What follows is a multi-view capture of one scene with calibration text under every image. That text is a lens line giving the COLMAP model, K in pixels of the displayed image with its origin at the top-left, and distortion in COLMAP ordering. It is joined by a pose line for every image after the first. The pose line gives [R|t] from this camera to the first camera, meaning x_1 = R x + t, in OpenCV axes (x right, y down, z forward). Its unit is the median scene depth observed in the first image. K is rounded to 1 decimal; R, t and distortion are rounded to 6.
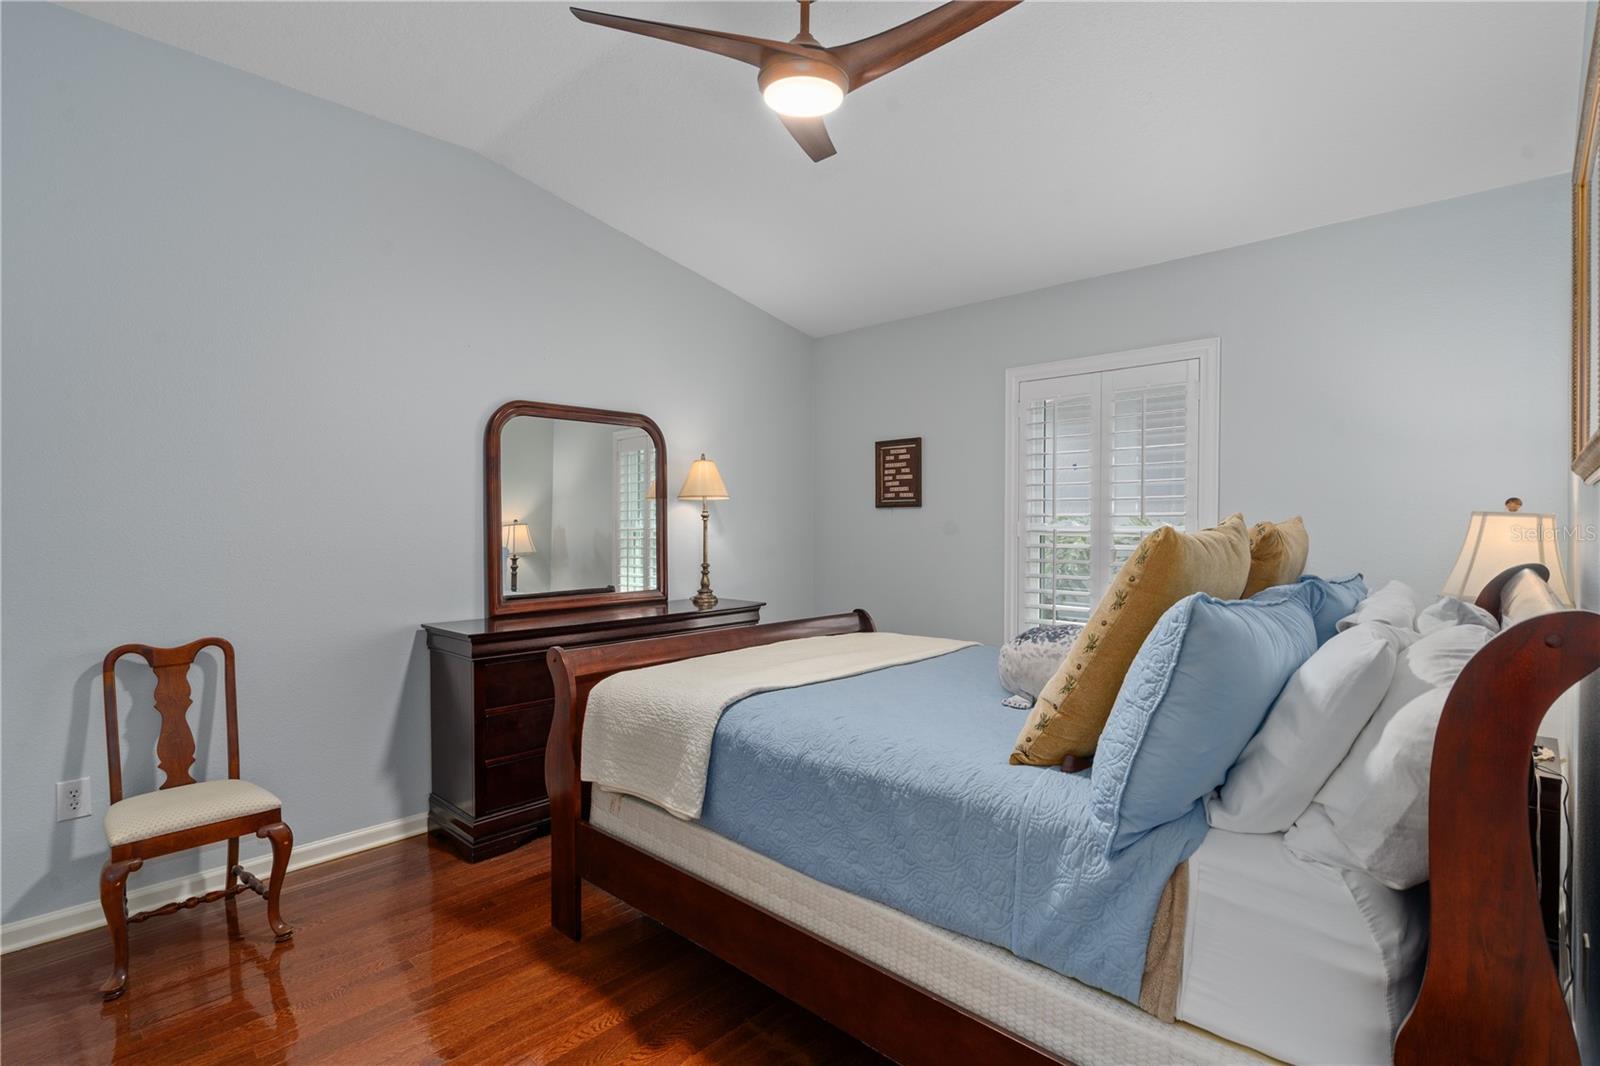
lens RADIAL K [[750.3, 0, 788.5], [0, 750.3, 532.4], [0, 0, 1]] dist [-0.010465, -0.000043]
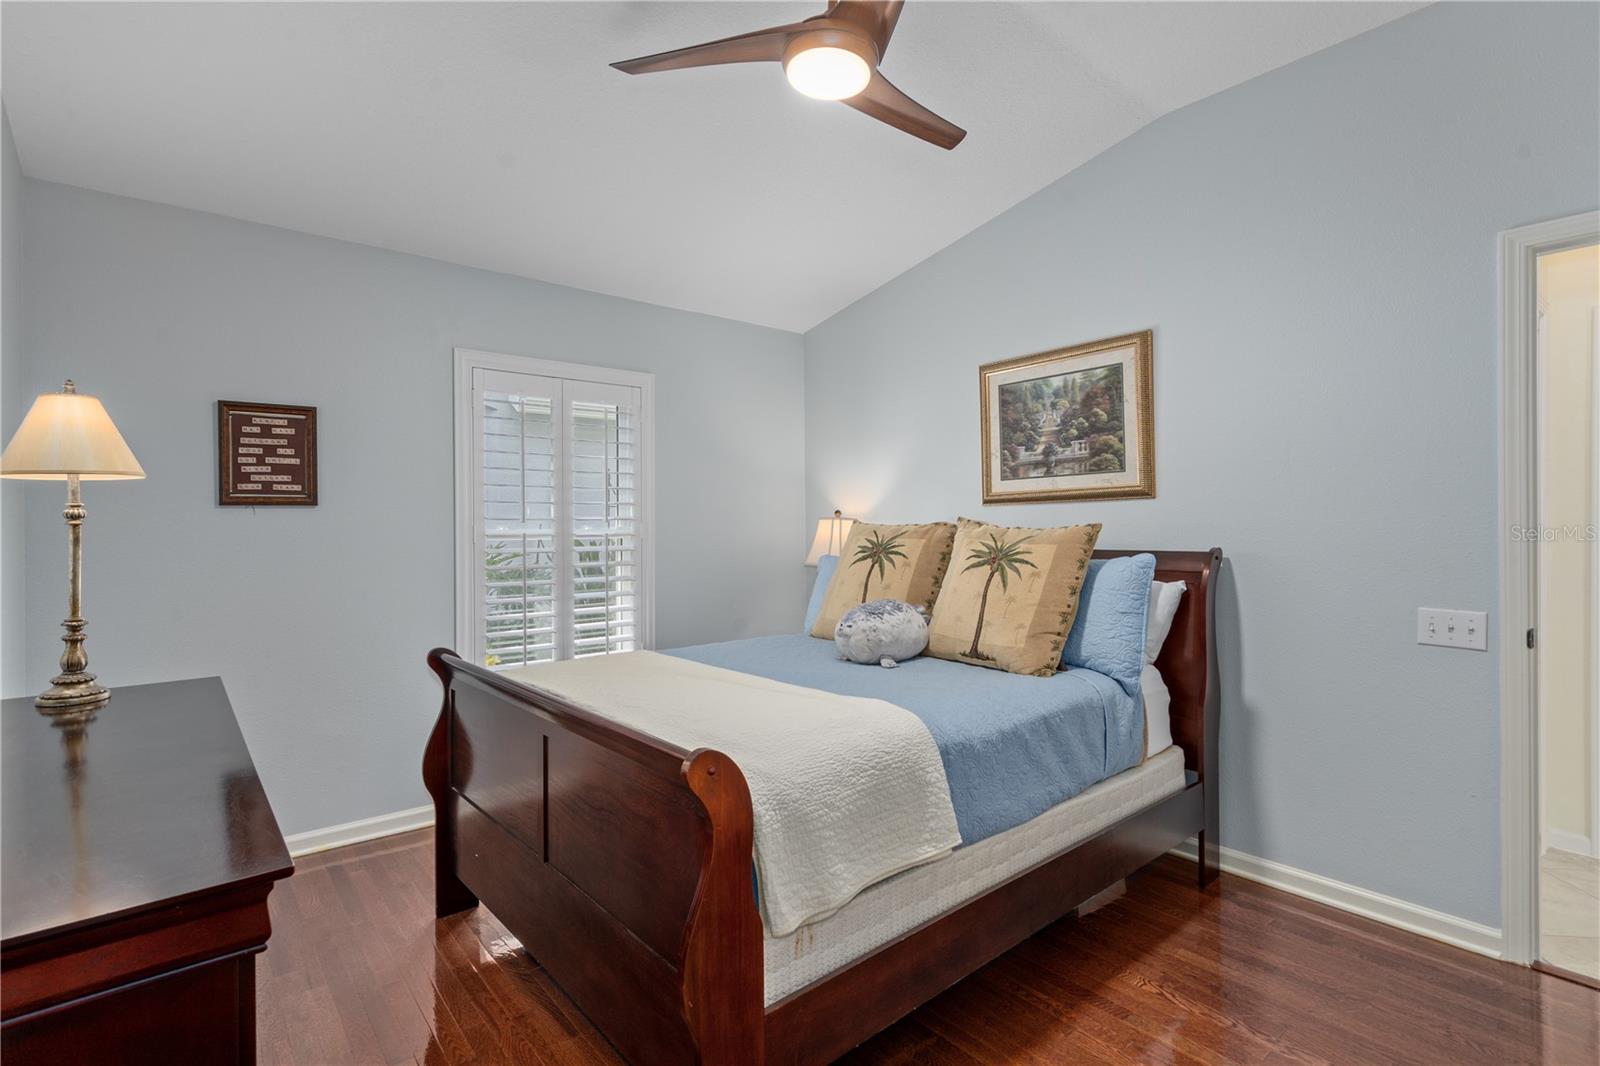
lens RADIAL K [[750.3, 0, 789.2], [0, 750.3, 523.9], [0, 0, 1]] dist [-0.010465, -0.000043]
pose [[0.133716, -0.000960, 0.991019, -0.453752], [0.021759, 0.999761, -0.001968, -0.005742], [-0.990781, 0.021826, 0.133705, 0.458918]]
